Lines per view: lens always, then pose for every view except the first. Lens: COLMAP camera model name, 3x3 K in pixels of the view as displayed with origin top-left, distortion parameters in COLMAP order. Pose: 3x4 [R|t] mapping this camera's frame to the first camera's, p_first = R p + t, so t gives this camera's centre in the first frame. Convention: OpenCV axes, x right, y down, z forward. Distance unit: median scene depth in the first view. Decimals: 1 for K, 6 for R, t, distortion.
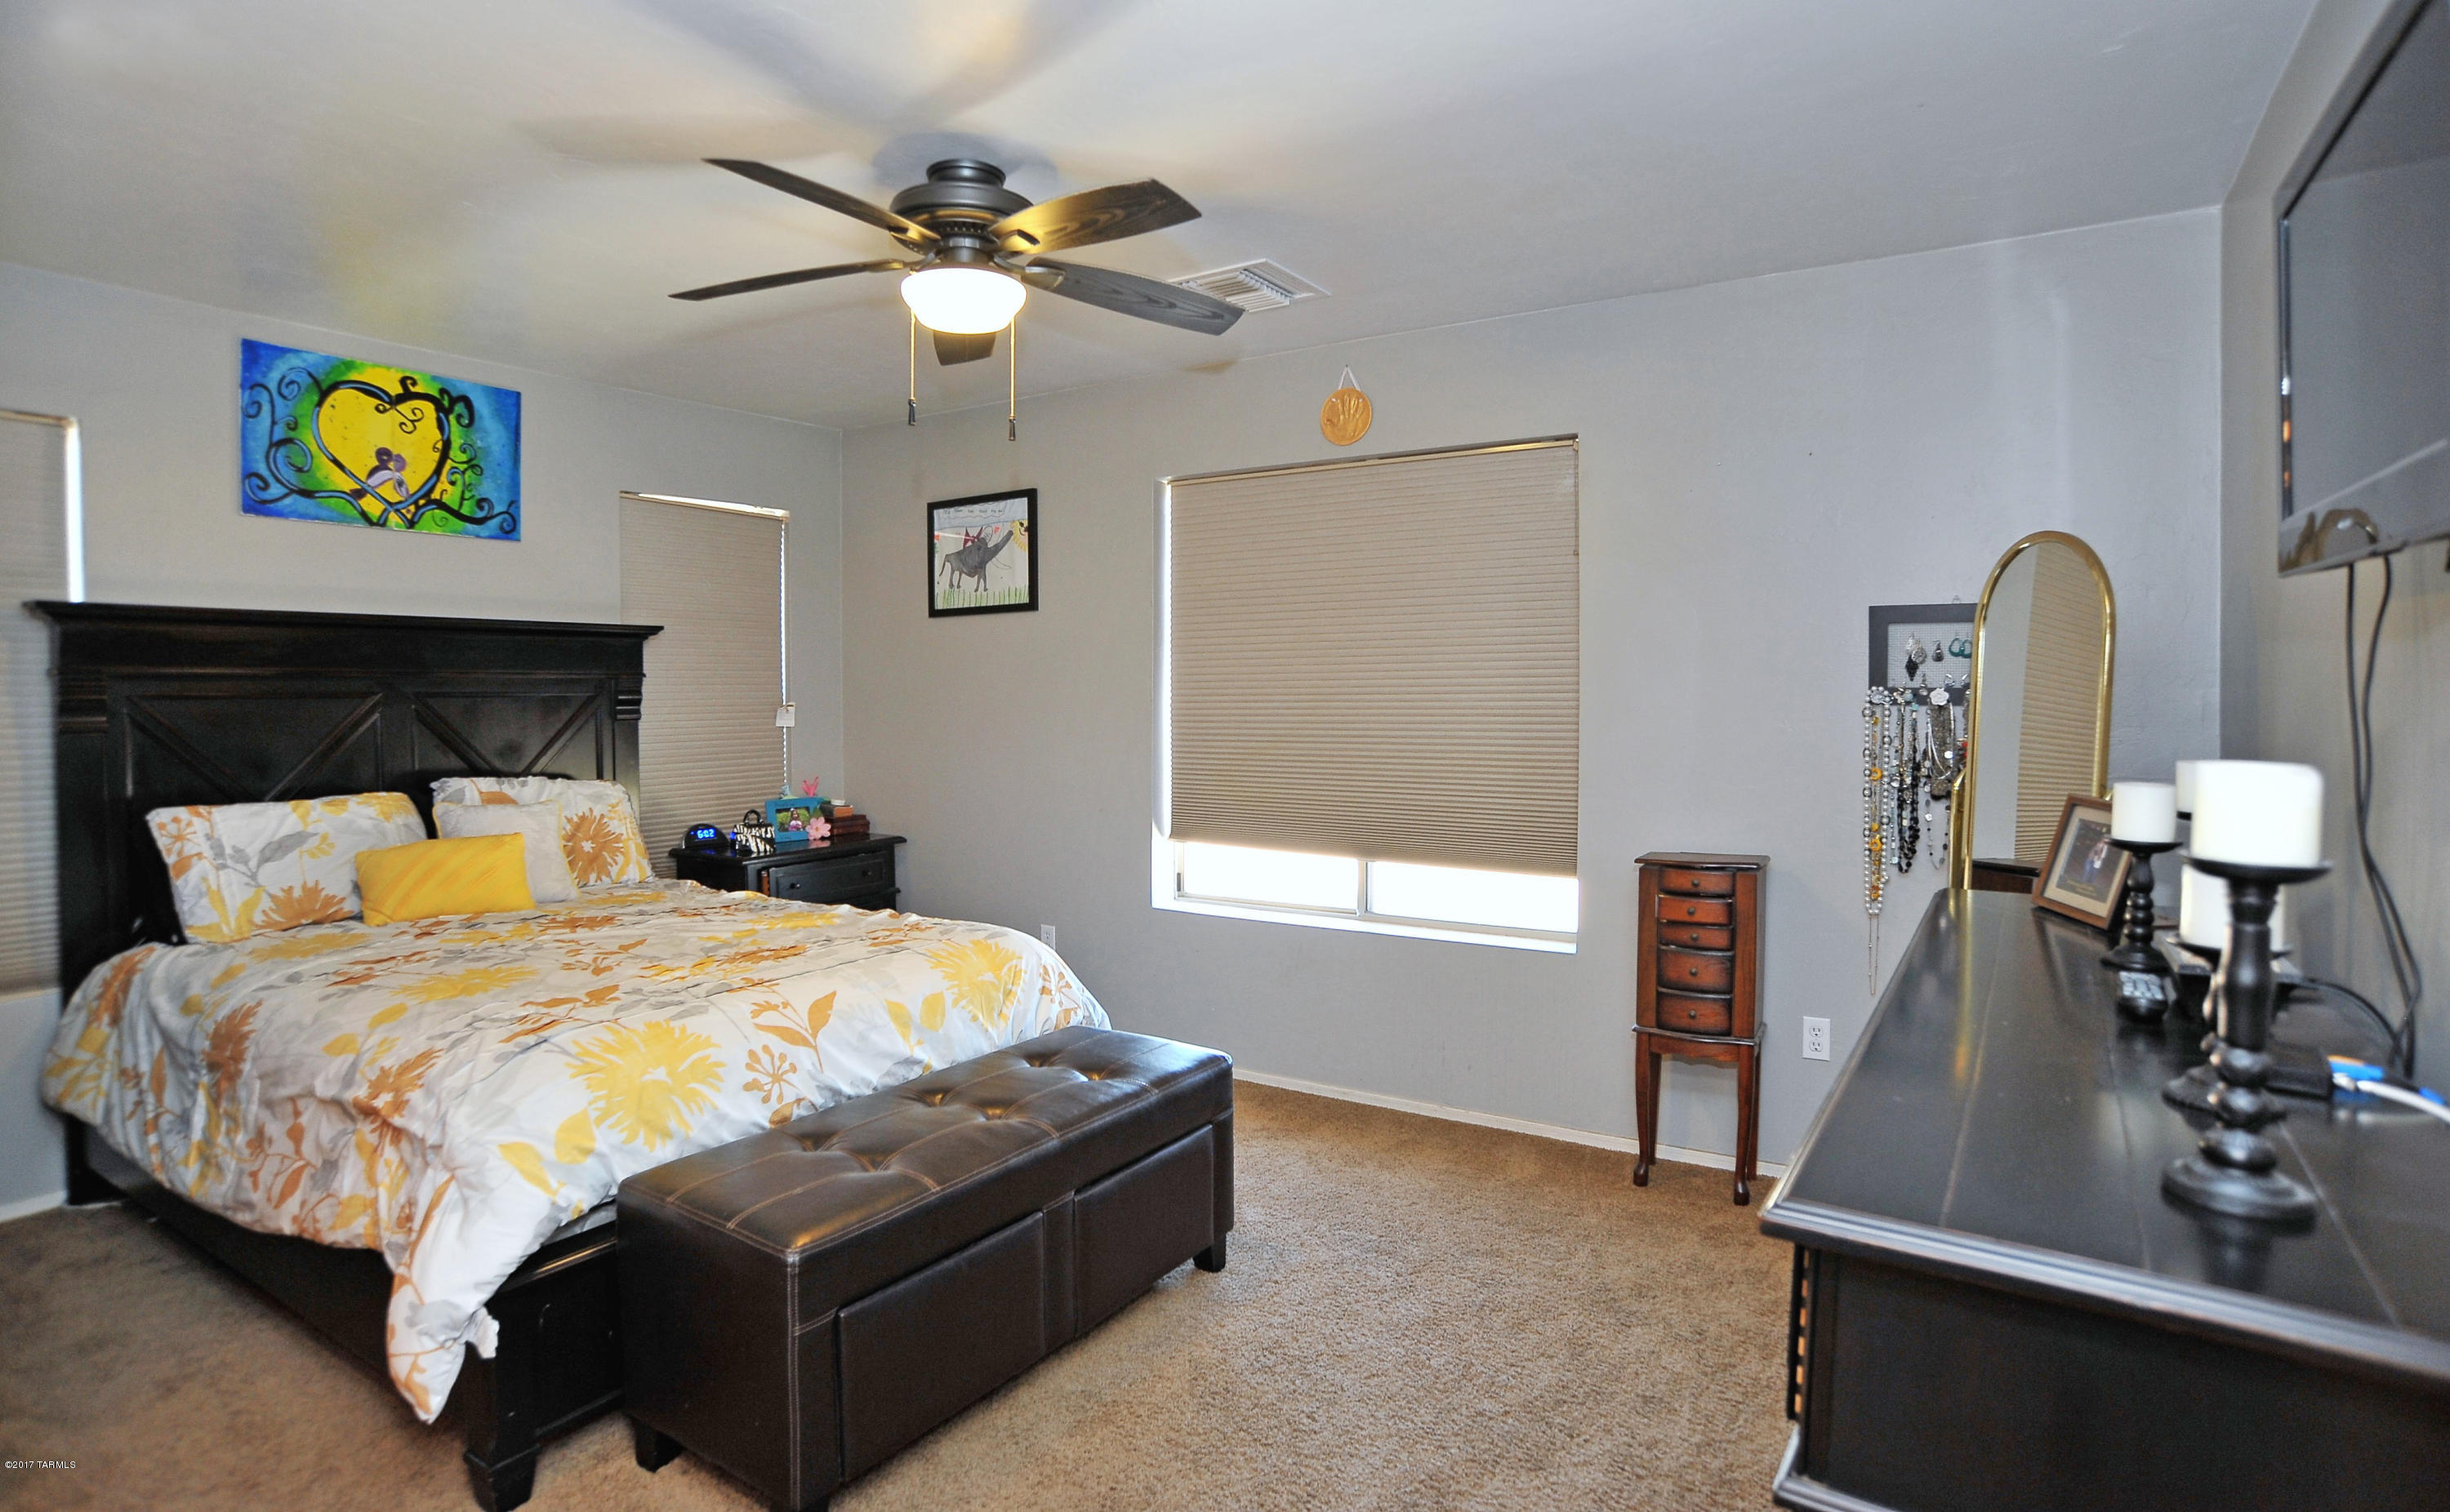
lens RADIAL K [[1246.8, 0, 1223.5], [0, 1246.8, 723.8], [0, 0, 1]] dist [-0.096098, 0.042481]
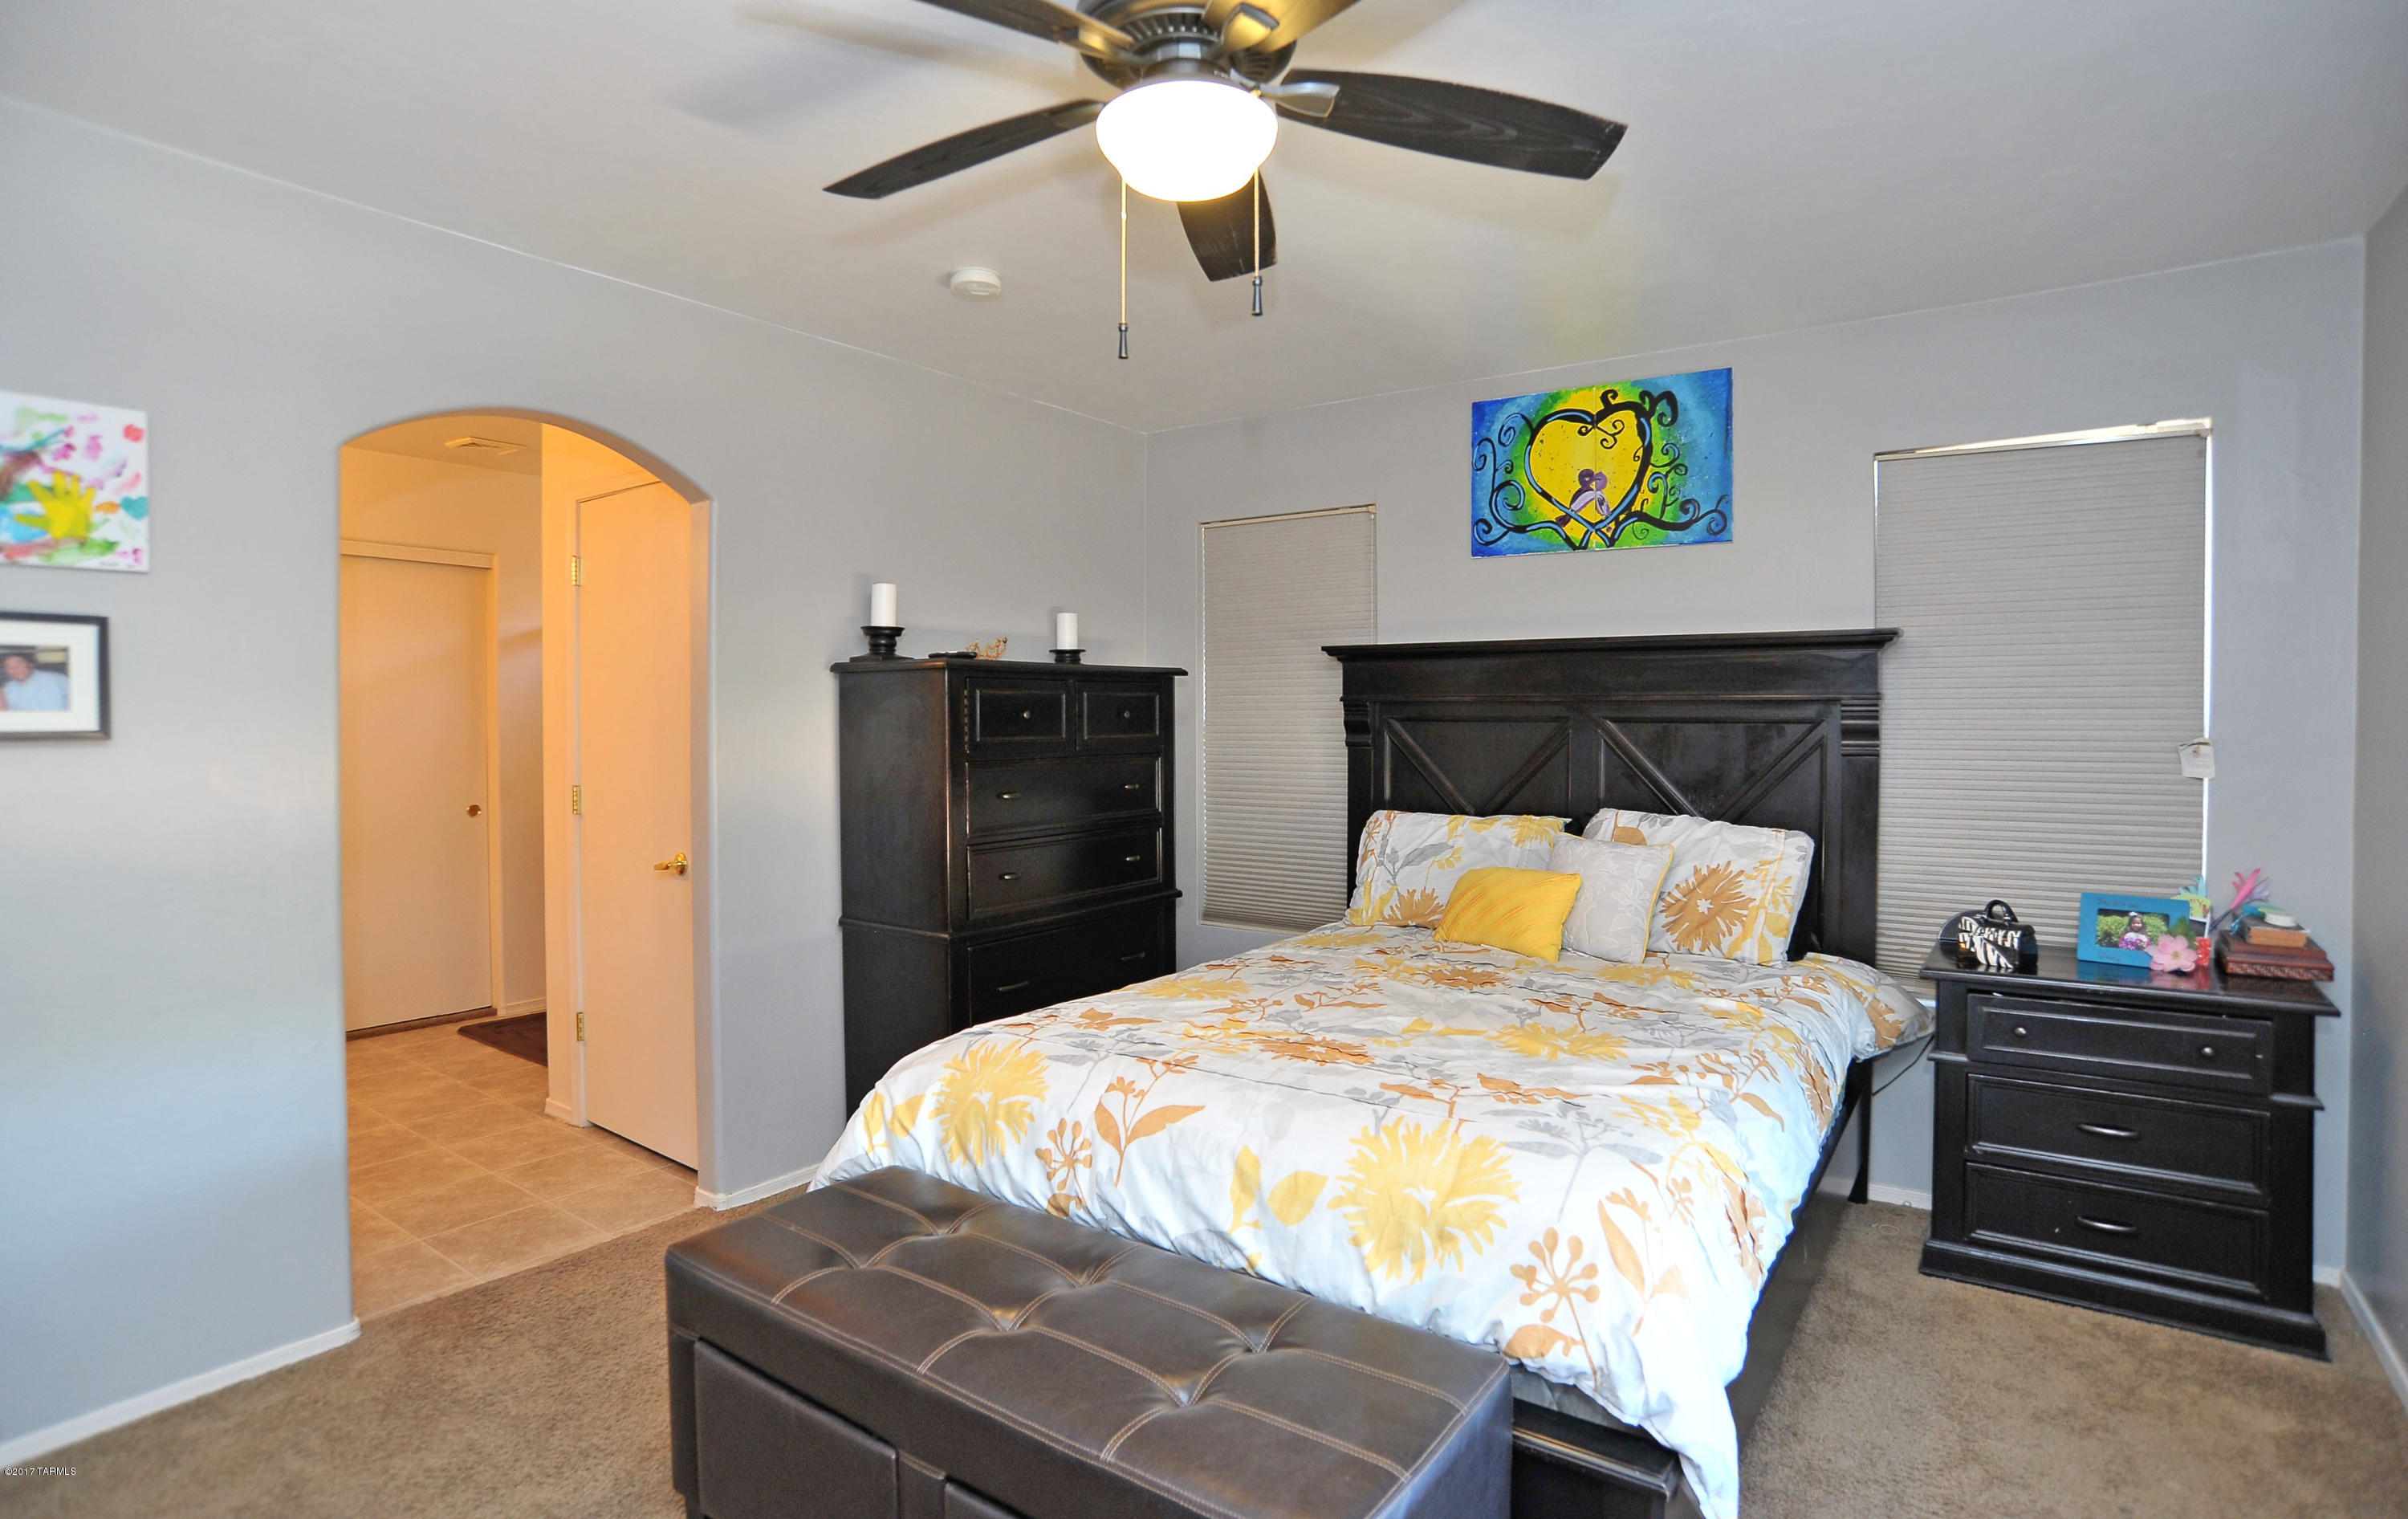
lens RADIAL K [[1242.7, 0, 1203.7], [0, 1242.7, 723.3], [0, 0, 1]] dist [-0.066867, 0.000720]
pose [[-0.038780, 0.012938, -0.999164, 0.330076], [-0.027533, 0.999523, 0.014012, -0.026057], [0.998868, 0.028053, -0.038405, 0.725196]]
